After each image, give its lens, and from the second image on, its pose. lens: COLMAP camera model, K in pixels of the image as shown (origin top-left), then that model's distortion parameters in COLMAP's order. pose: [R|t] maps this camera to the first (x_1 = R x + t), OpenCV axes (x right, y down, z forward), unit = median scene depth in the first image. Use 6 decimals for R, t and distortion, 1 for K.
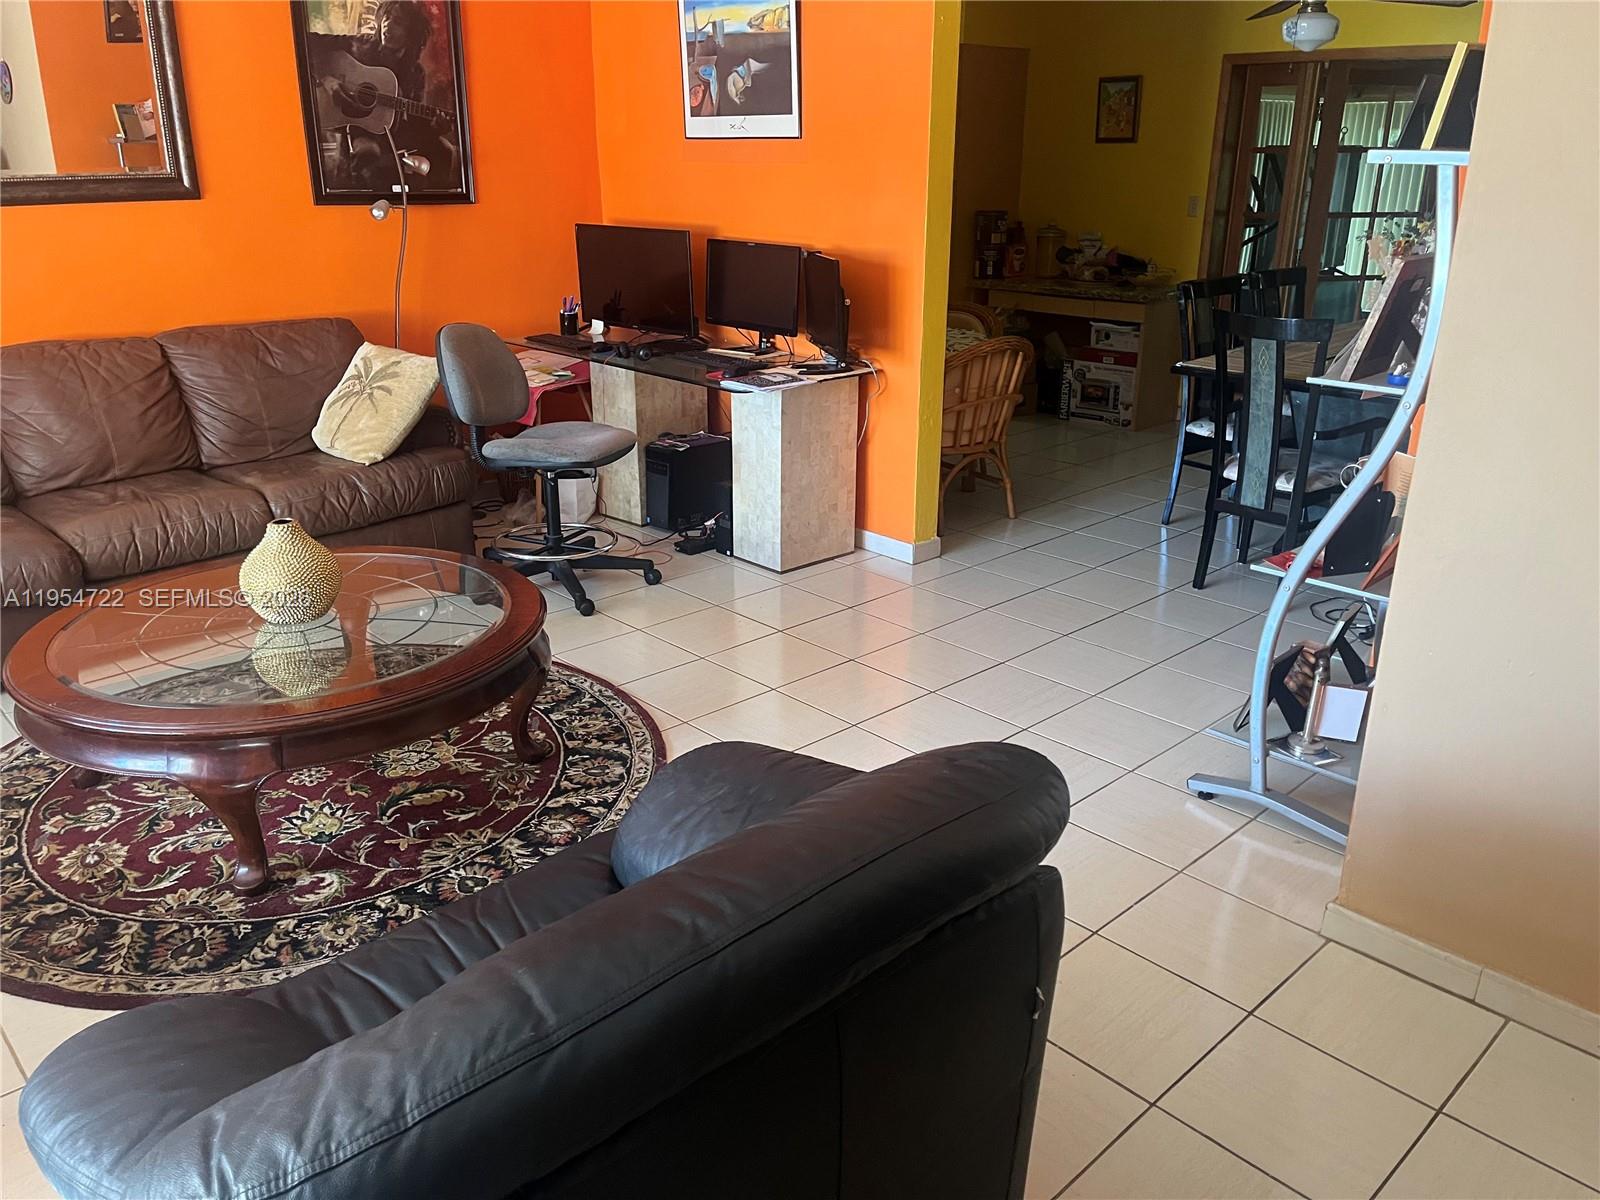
lens RADIAL K [[1203.1, 0, 811.5], [0, 1203.1, 607.4], [0, 0, 1]] dist [0.021068, -0.056942]
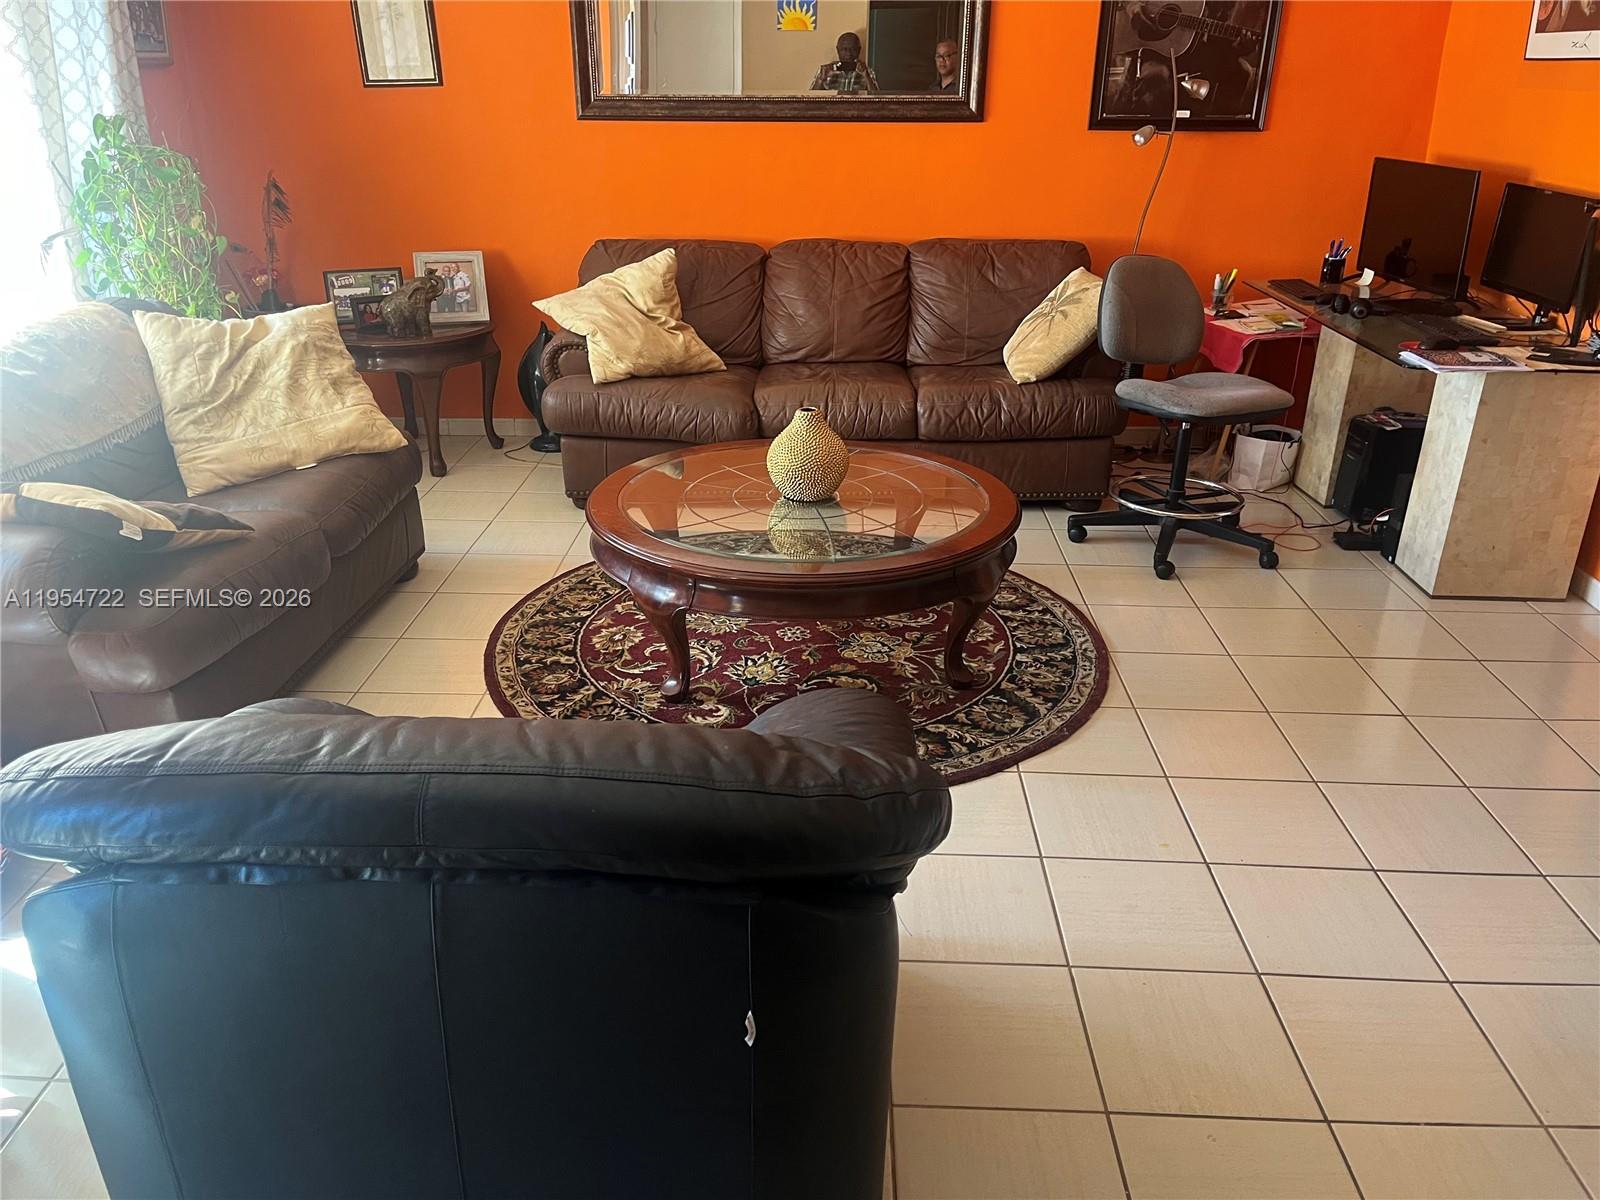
lens RADIAL K [[1203.1, 0, 791.6], [0, 1203.1, 611.3], [0, 0, 1]] dist [0.021068, -0.056942]
pose [[0.675730, 0.284674, -0.679963, 0.251144], [-0.247493, 0.956493, 0.154495, -0.040212], [0.694361, 0.063889, 0.716785, 0.123024]]
